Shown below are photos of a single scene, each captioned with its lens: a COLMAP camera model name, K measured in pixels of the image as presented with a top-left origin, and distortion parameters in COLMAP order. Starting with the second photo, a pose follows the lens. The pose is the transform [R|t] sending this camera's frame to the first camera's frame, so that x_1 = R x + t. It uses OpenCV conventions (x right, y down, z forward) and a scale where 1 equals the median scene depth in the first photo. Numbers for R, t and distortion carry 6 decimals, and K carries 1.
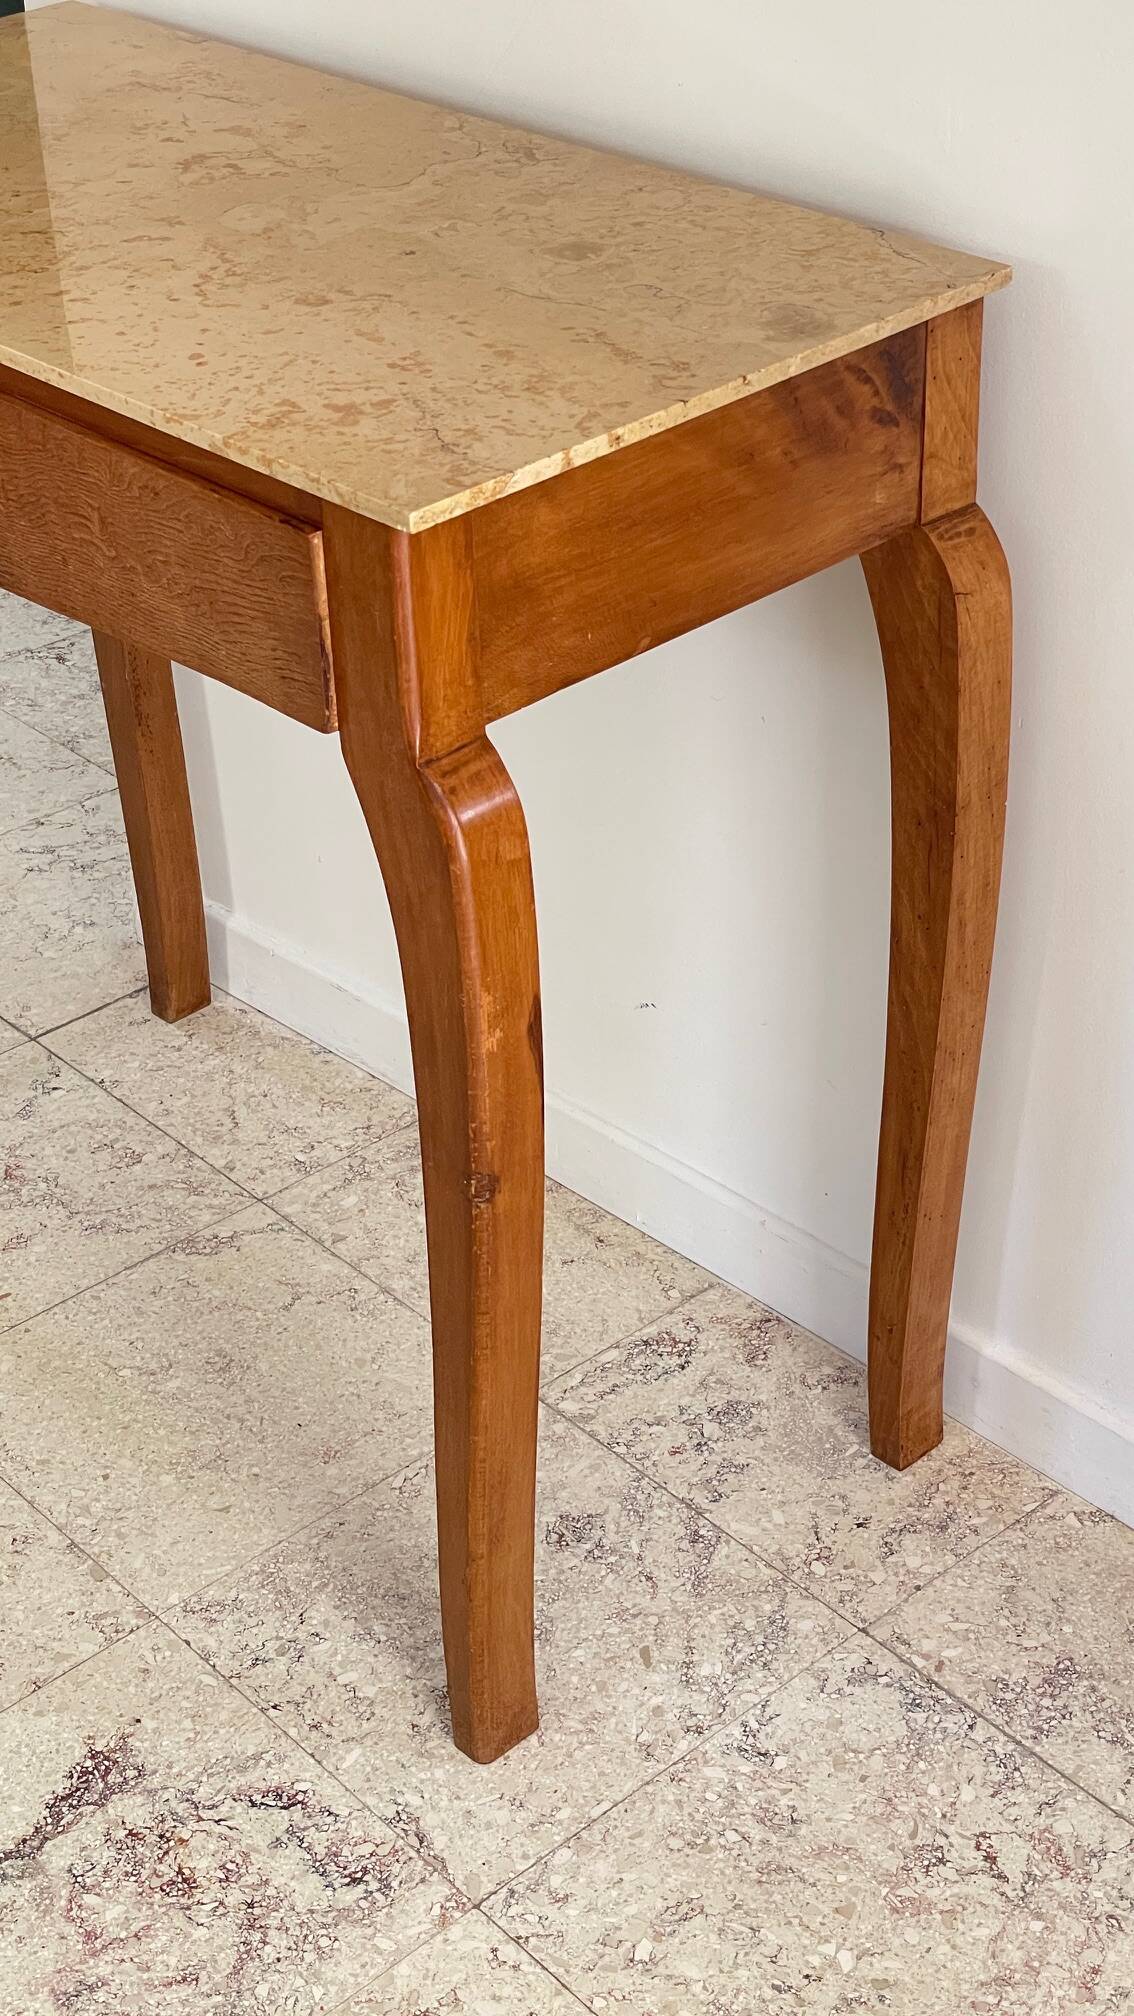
lens RADIAL K [[3010.5, 0, 538.0], [0, 3010.5, 1011.6], [0, 0, 1]] dist [0.089934, 0.000000]
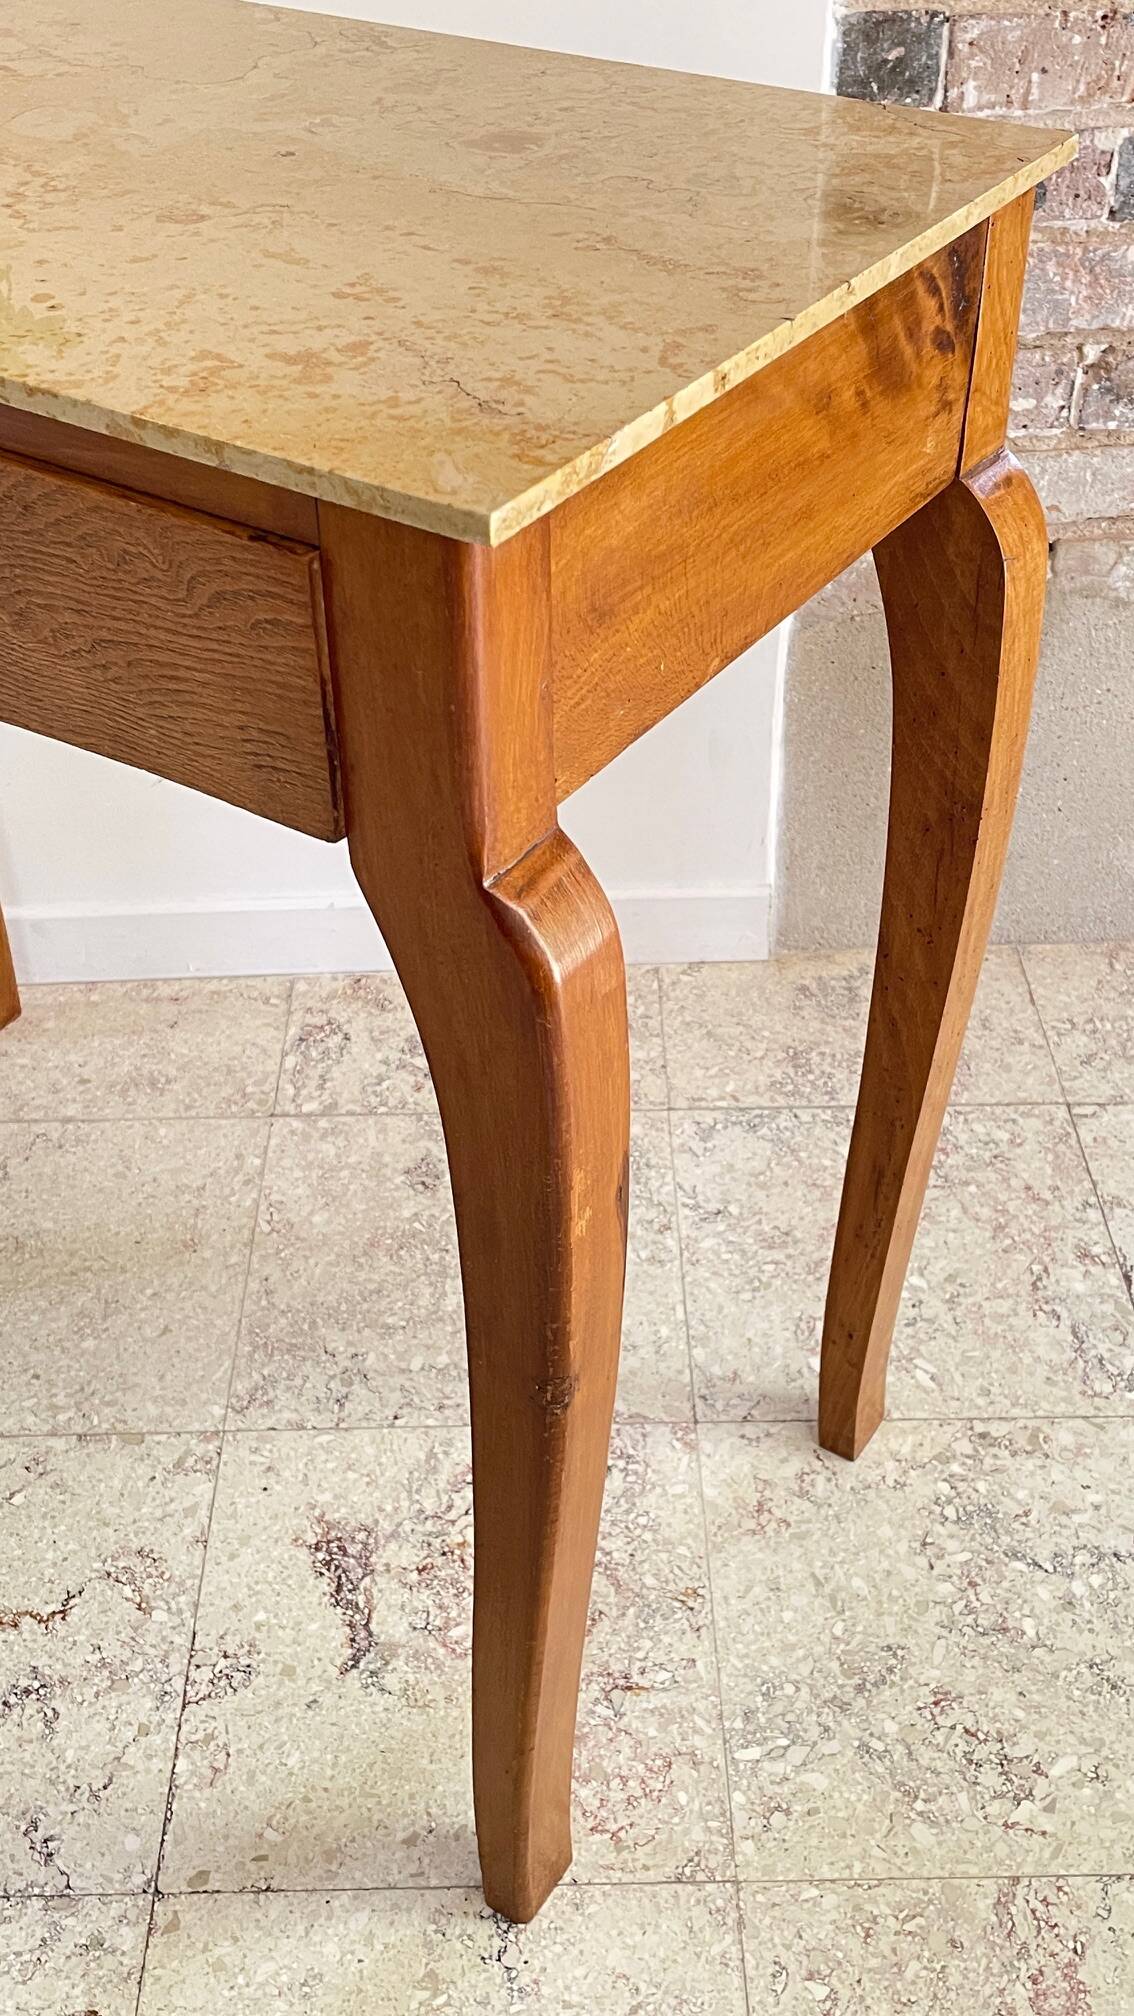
lens RADIAL K [[2014.7, 0, 575.6], [0, 2014.7, 1005.4], [0, 0, 1]] dist [0.059729, 0.000000]
pose [[0.643718, -0.446953, 0.621176, -0.438001], [0.397598, 0.888894, 0.227557, -0.043986], [-0.653867, 0.100496, 0.749905, 0.399162]]
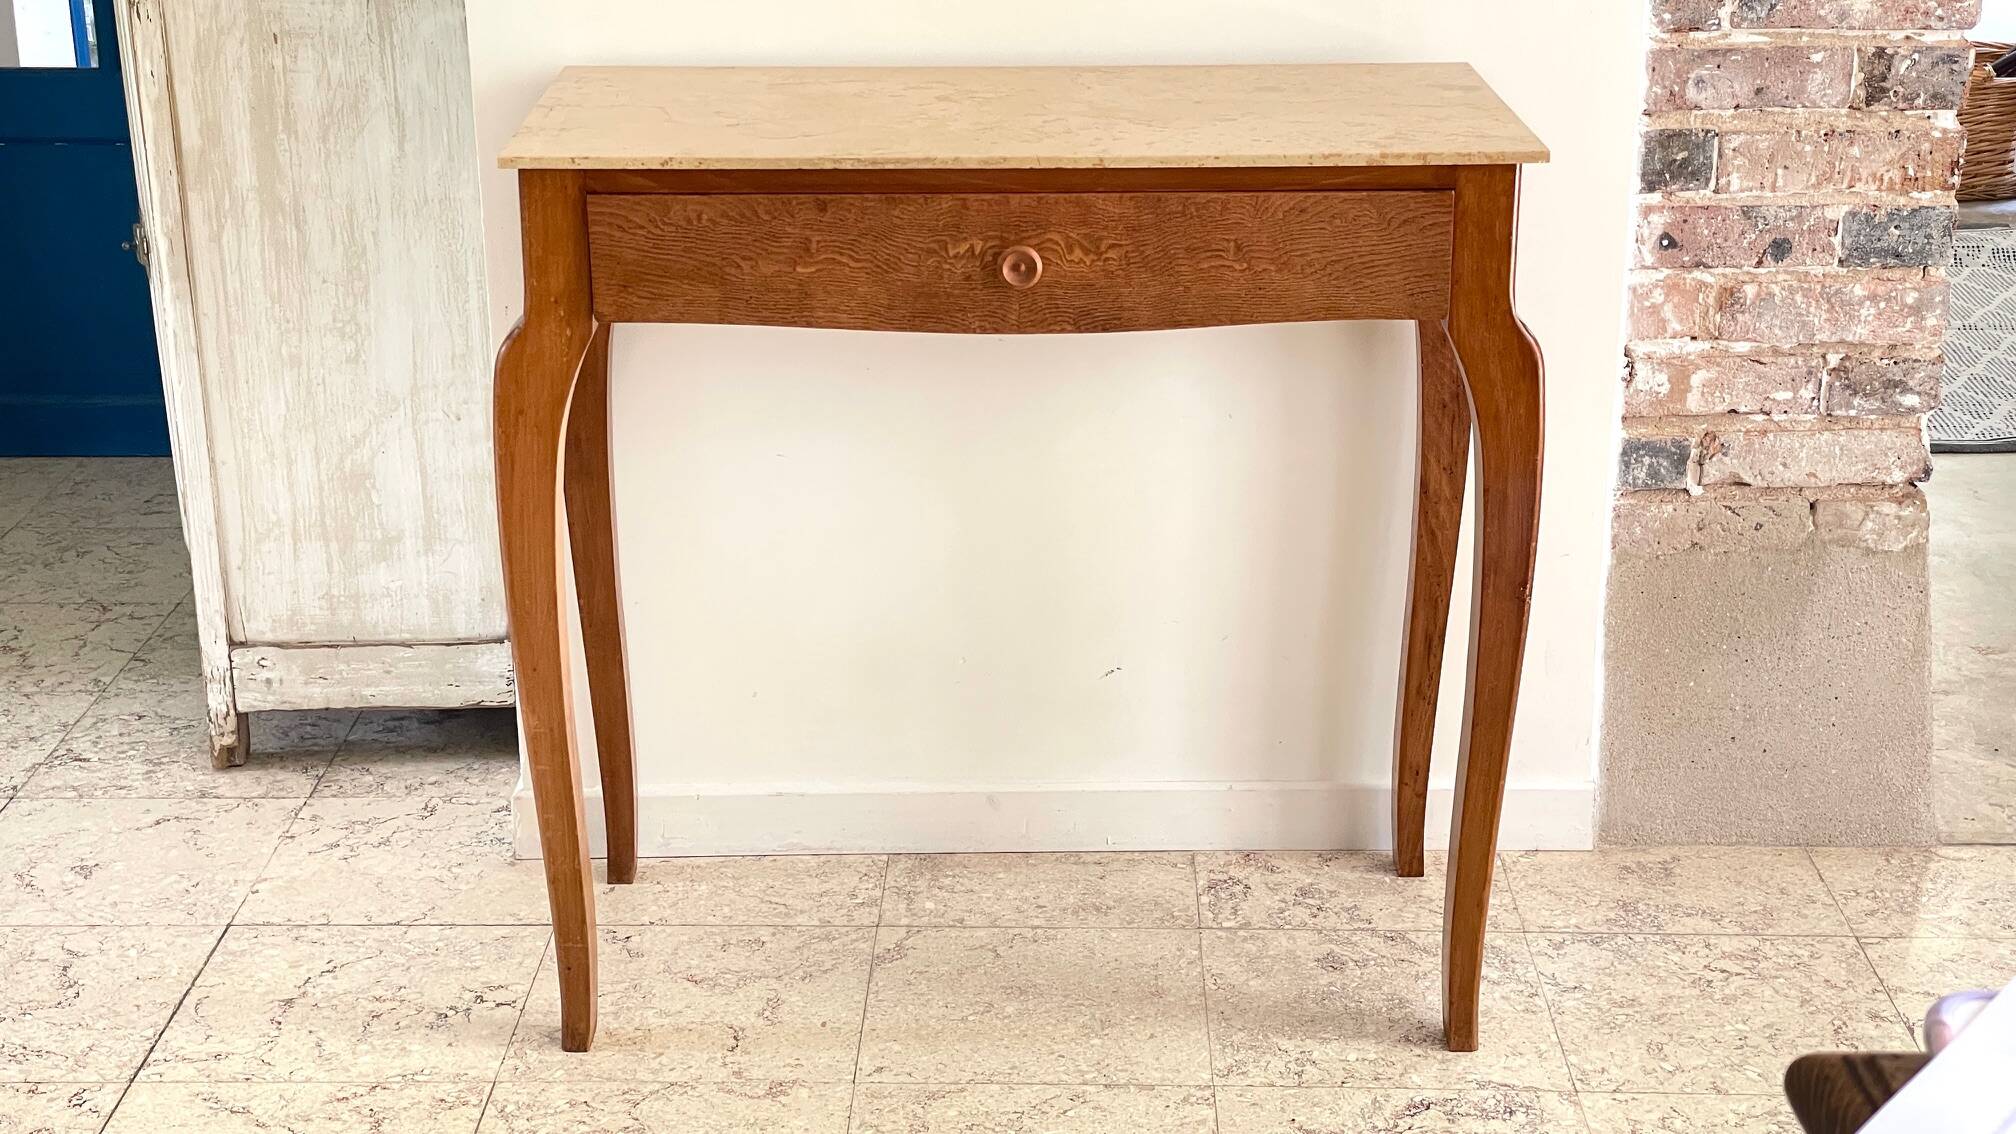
lens RADIAL K [[3010.5, 0, 1000.6], [0, 3010.5, 573.7], [0, 0, 1]] dist [0.089934, 0.000000]
pose [[0.676399, -0.203424, 0.707886, -1.173244], [0.378527, 0.920475, -0.097174, 0.086644], [-0.631824, 0.333682, 0.699610, 0.023178]]
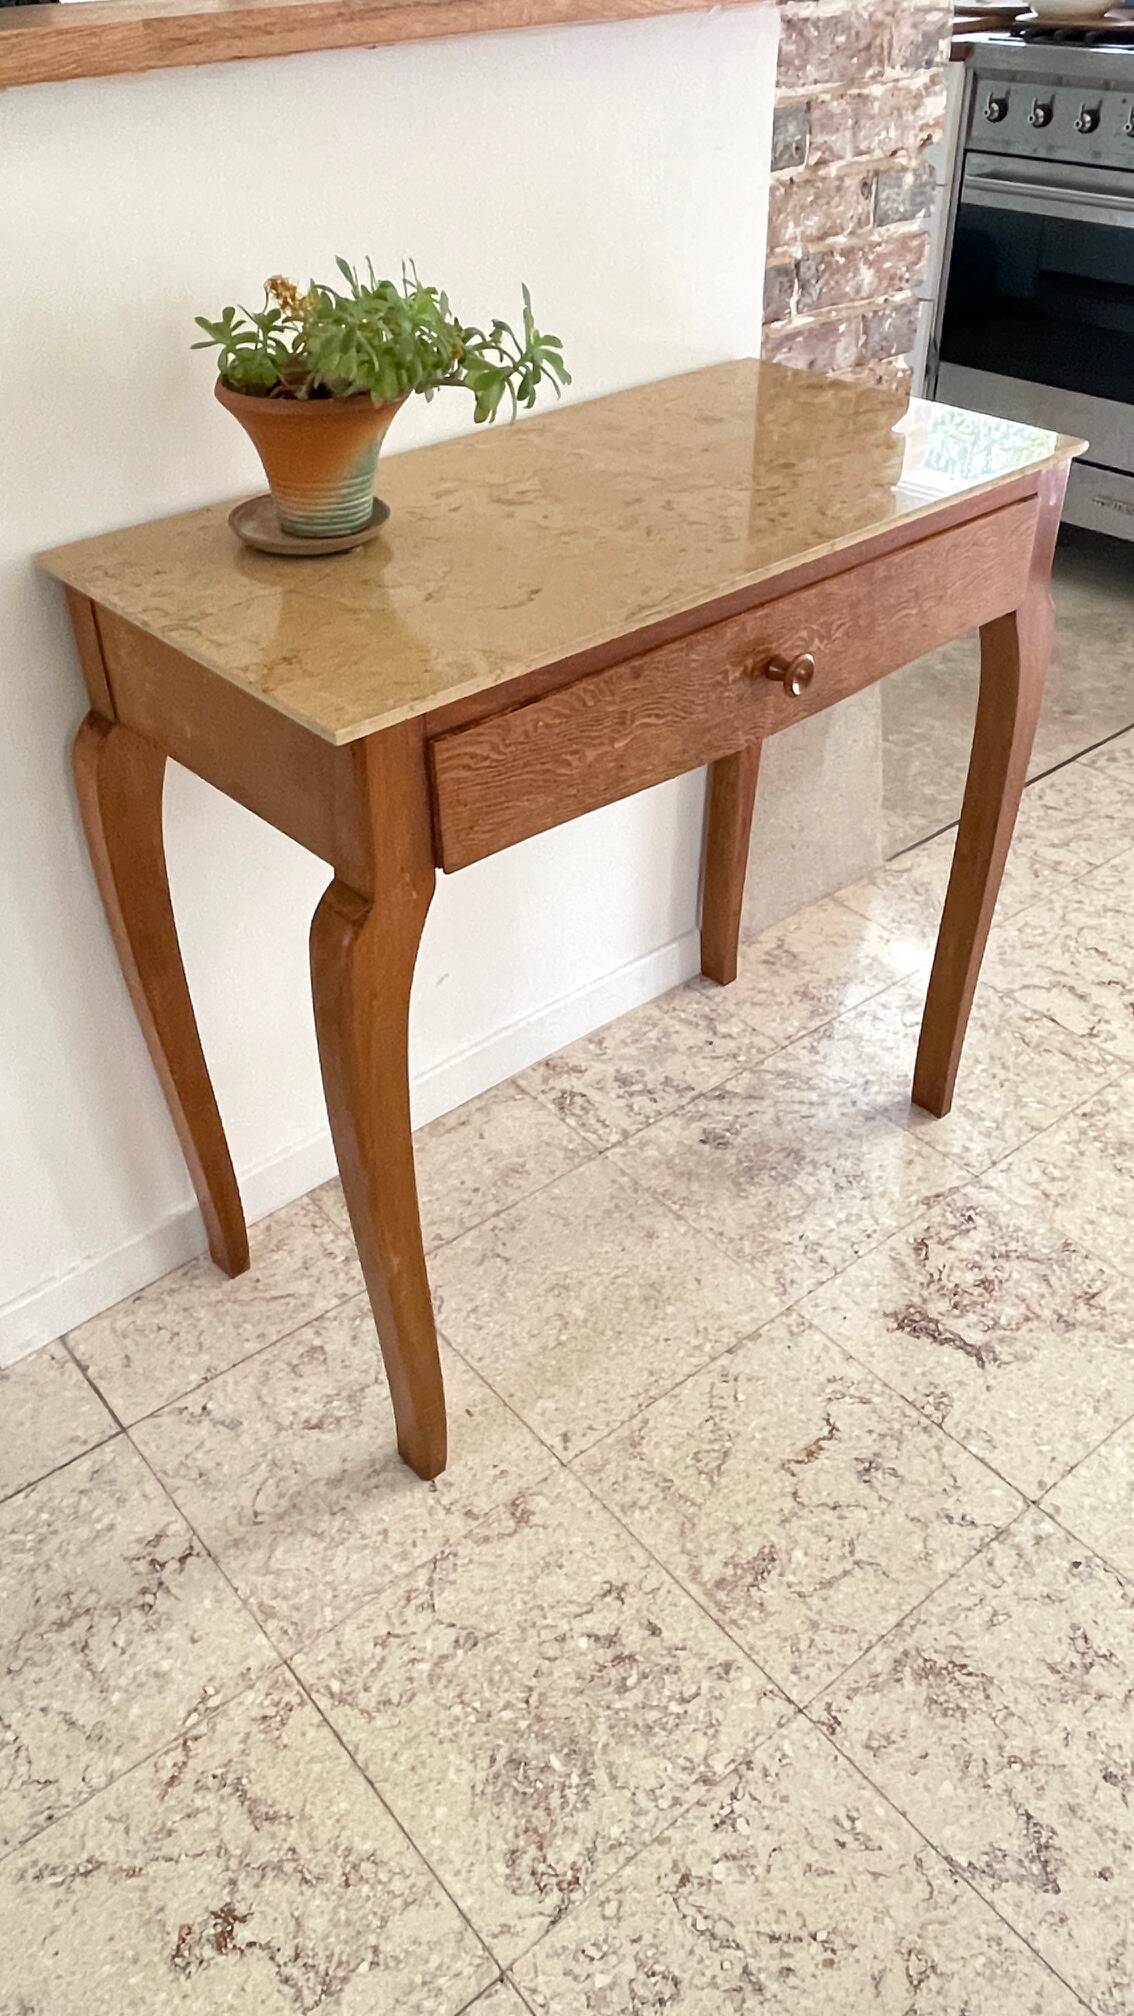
lens RADIAL K [[1500.8, 0, 543.6], [0, 1500.8, 993.4], [0, 0, 1]] dist [0.024522, -0.055006]
pose [[0.046548, -0.567917, 0.821768, -0.763703], [0.558373, 0.696928, 0.450012, -0.399613], [-0.828283, 0.437906, 0.349551, 0.779854]]
